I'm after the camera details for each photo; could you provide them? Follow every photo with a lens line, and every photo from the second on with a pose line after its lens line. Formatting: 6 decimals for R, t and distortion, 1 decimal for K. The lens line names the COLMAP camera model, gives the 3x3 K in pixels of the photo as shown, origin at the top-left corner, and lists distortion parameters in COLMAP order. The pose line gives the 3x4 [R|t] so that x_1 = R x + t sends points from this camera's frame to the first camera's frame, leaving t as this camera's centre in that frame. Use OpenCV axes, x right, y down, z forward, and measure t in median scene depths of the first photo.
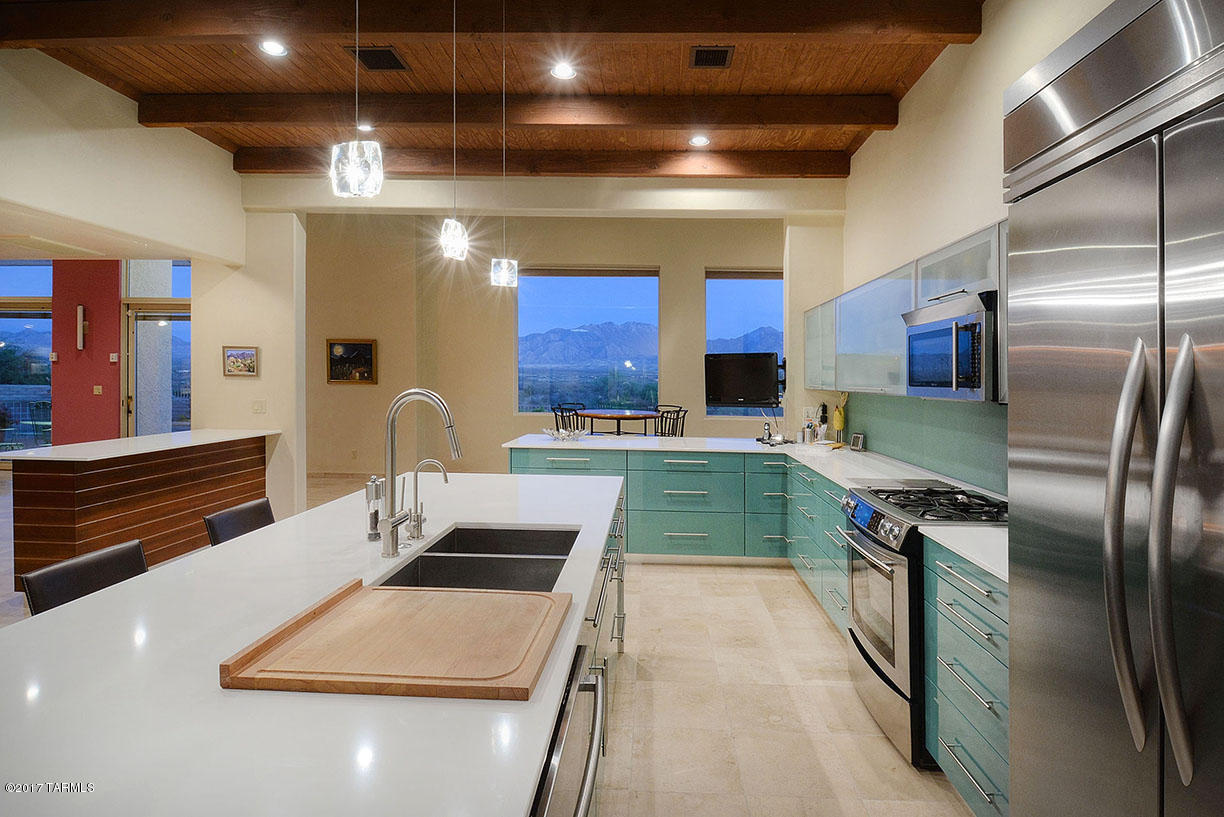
lens RADIAL K [[595.8, 0, 583.1], [0, 595.8, 416.2], [0, 0, 1]] dist [0.000955, -0.011305]
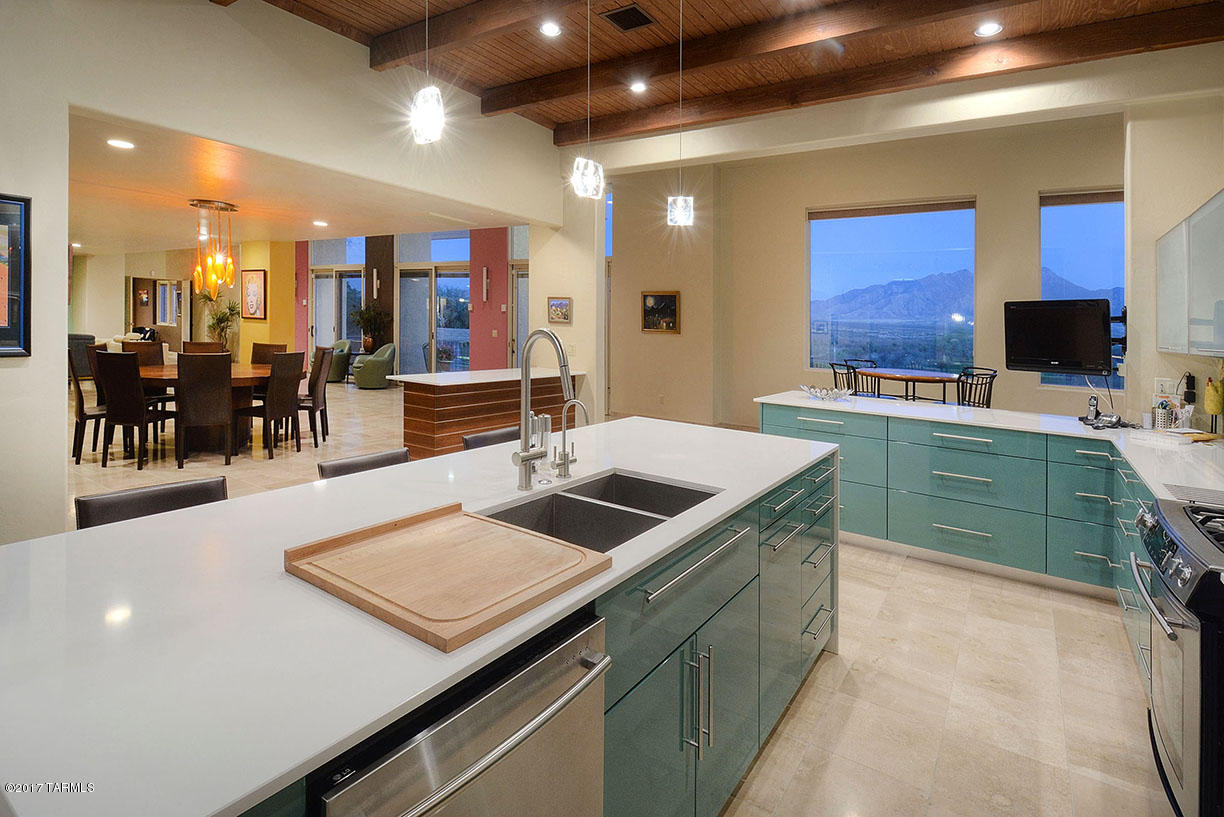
lens RADIAL K [[595.8, 0, 599.5], [0, 595.8, 364.1], [0, 0, 1]] dist [0.000955, -0.011305]
pose [[0.868942, 0.052082, -0.492165, 0.098485], [-0.056215, 0.998398, 0.006402, 0.000671], [0.491710, 0.022105, 0.870478, 0.050679]]
